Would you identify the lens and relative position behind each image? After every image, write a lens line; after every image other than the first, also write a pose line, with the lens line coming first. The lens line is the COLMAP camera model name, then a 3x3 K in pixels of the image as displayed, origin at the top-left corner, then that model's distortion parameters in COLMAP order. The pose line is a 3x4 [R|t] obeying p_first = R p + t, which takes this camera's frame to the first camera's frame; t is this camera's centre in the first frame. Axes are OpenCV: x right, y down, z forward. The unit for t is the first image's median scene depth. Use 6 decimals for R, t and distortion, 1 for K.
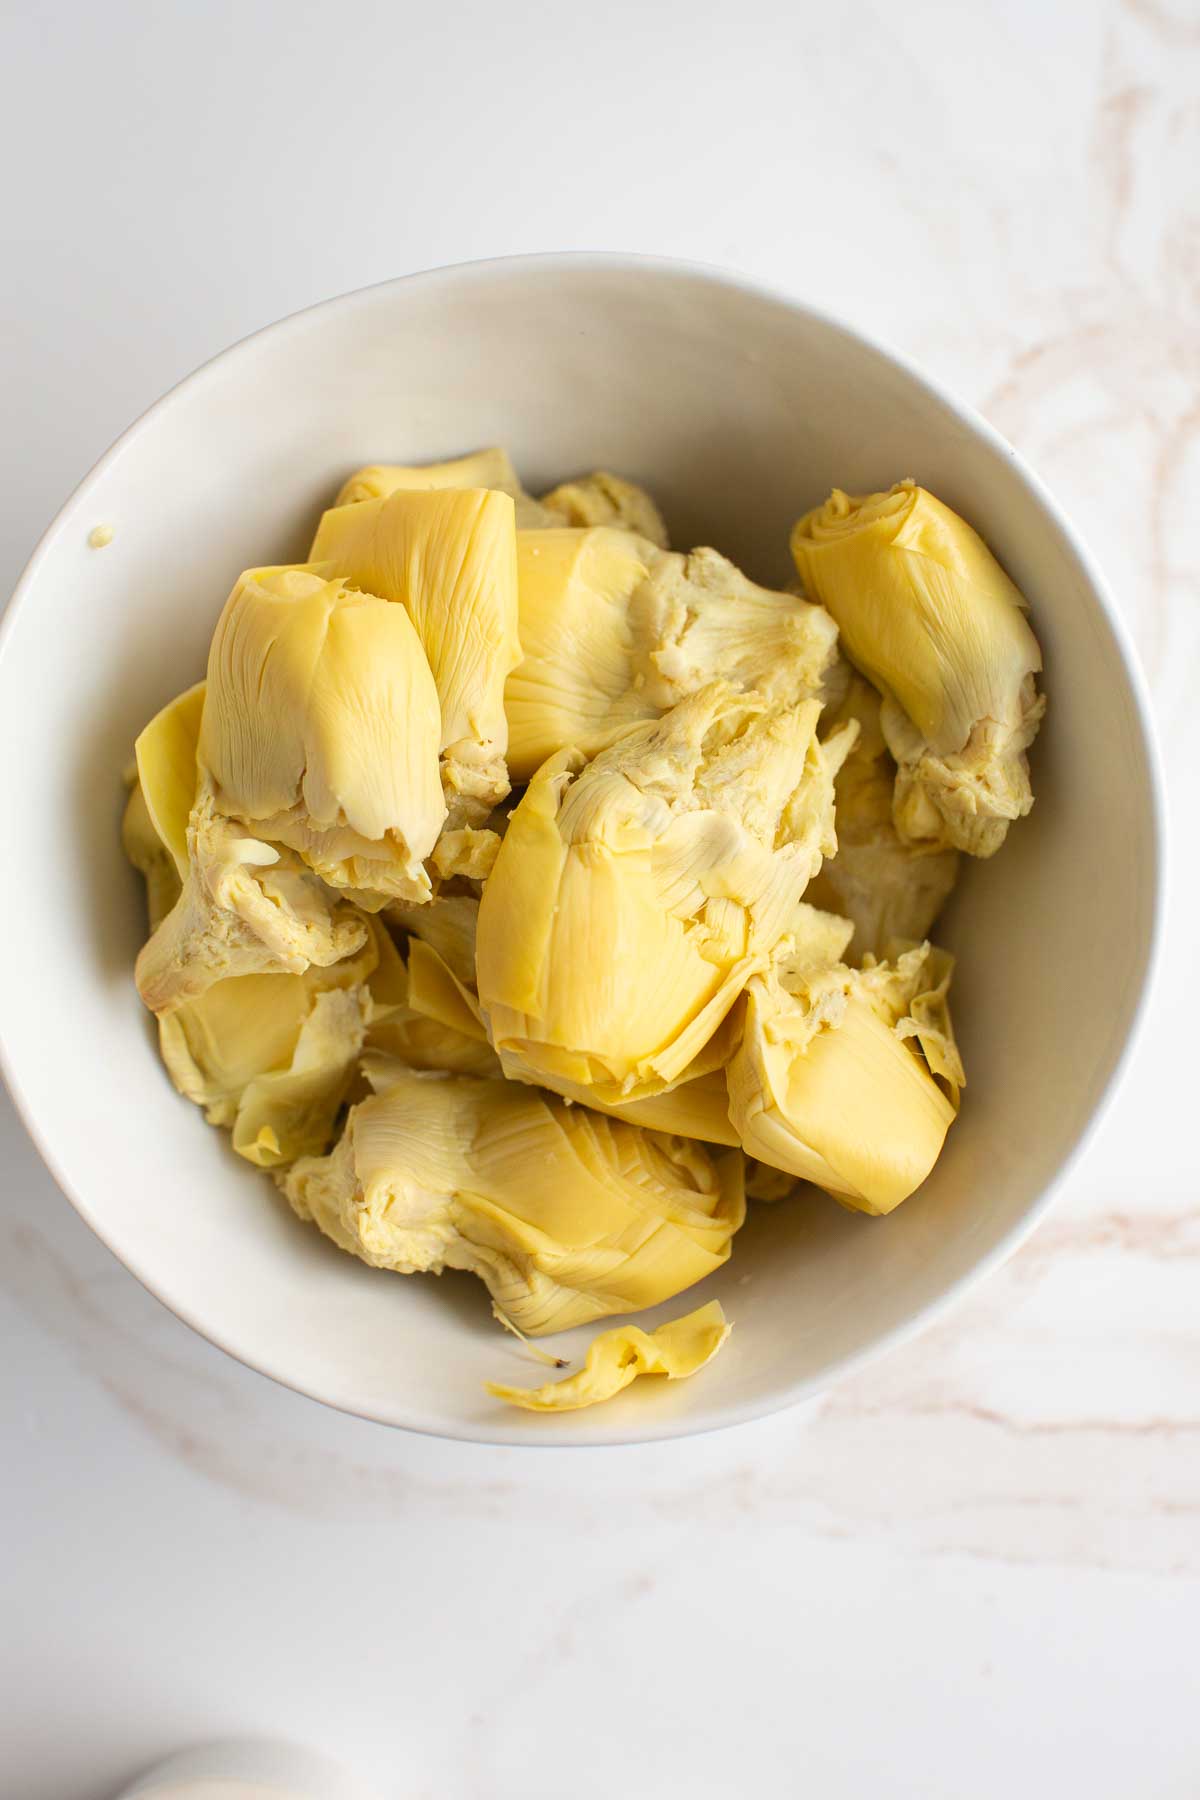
lens RADIAL K [[2602.4, 0, 600.0], [0, 2602.4, 900.0], [0, 0, 1]] dist [-0.174513, 0.158288]
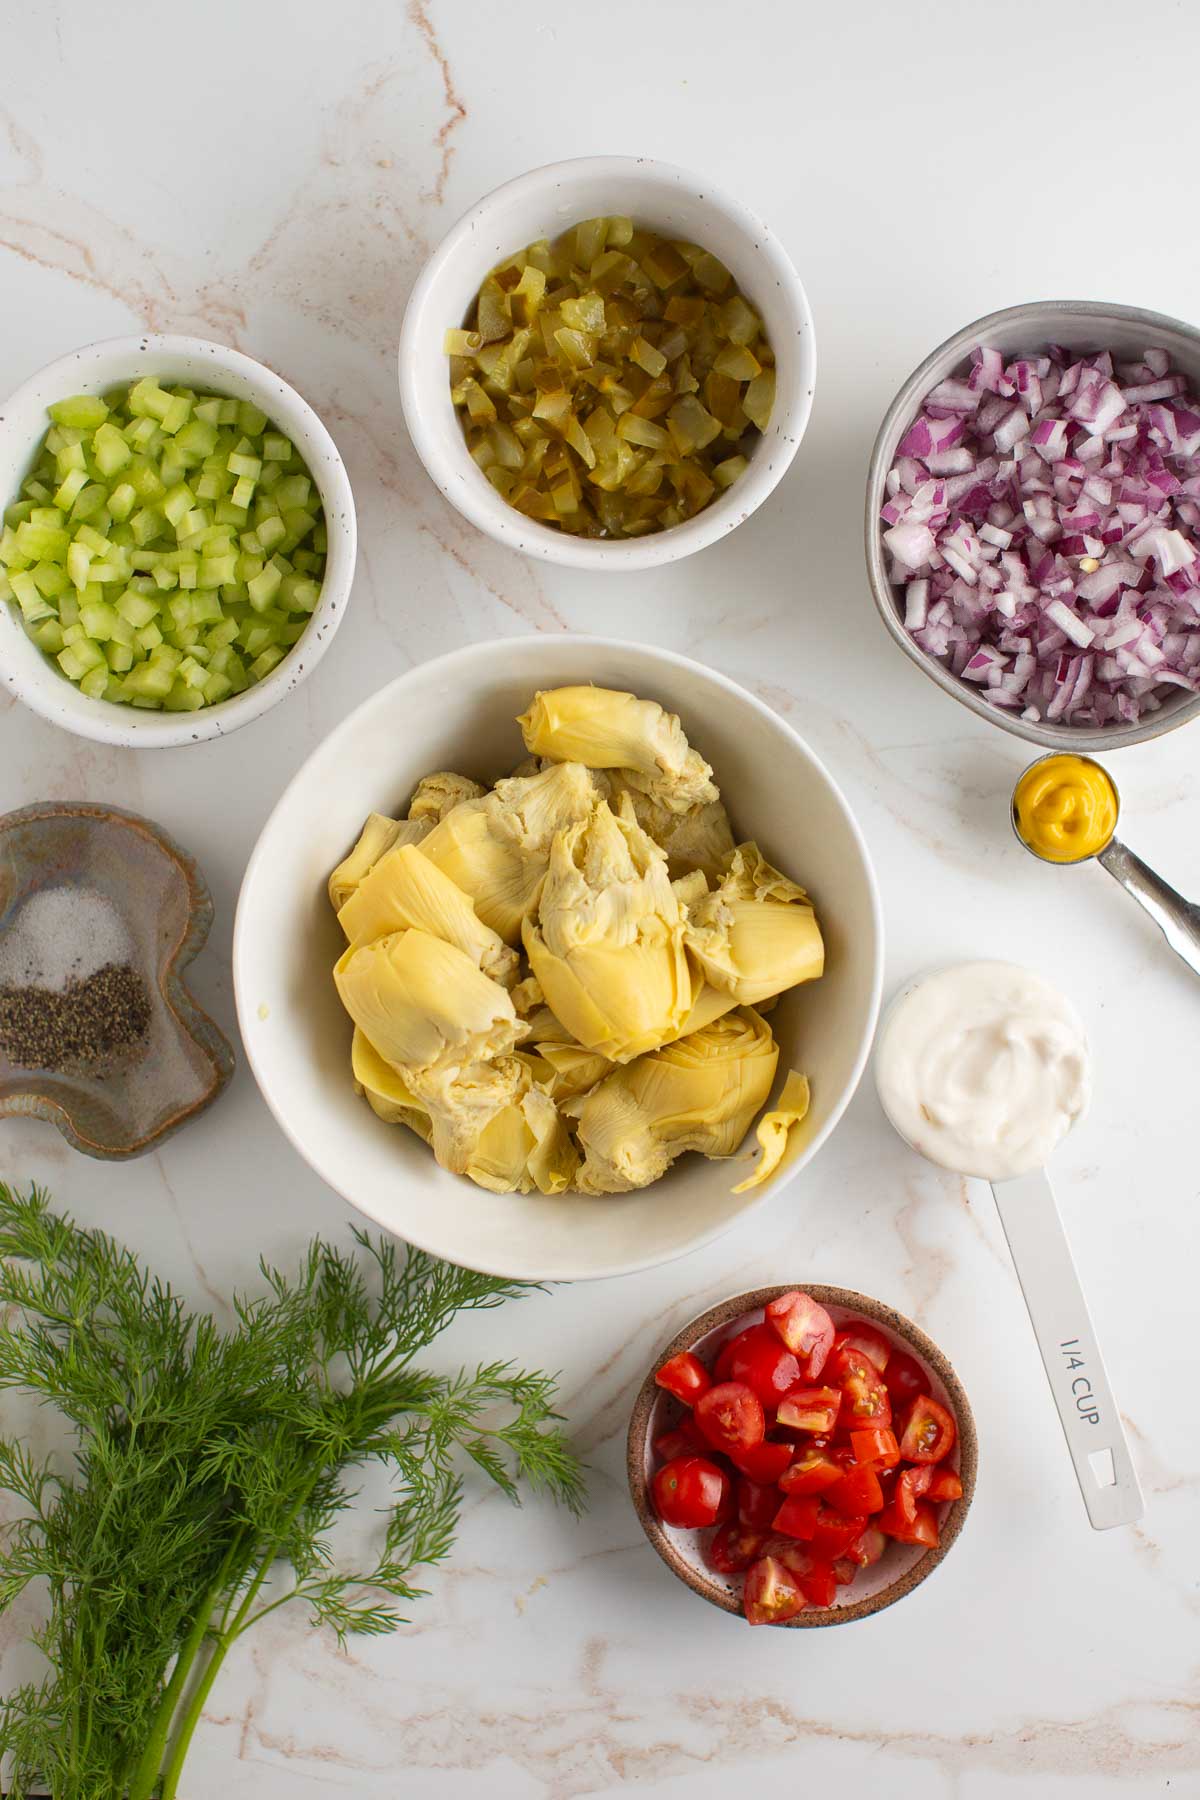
lens RADIAL K [[2602.4, 0, 600.0], [0, 2602.4, 900.0], [0, 0, 1]] dist [-0.174513, 0.158288]
pose [[0.710552, -0.703587, -0.009026, 0.050207], [0.702124, 0.708115, 0.074807, -0.165978], [-0.046242, -0.059492, 0.997157, -0.840343]]
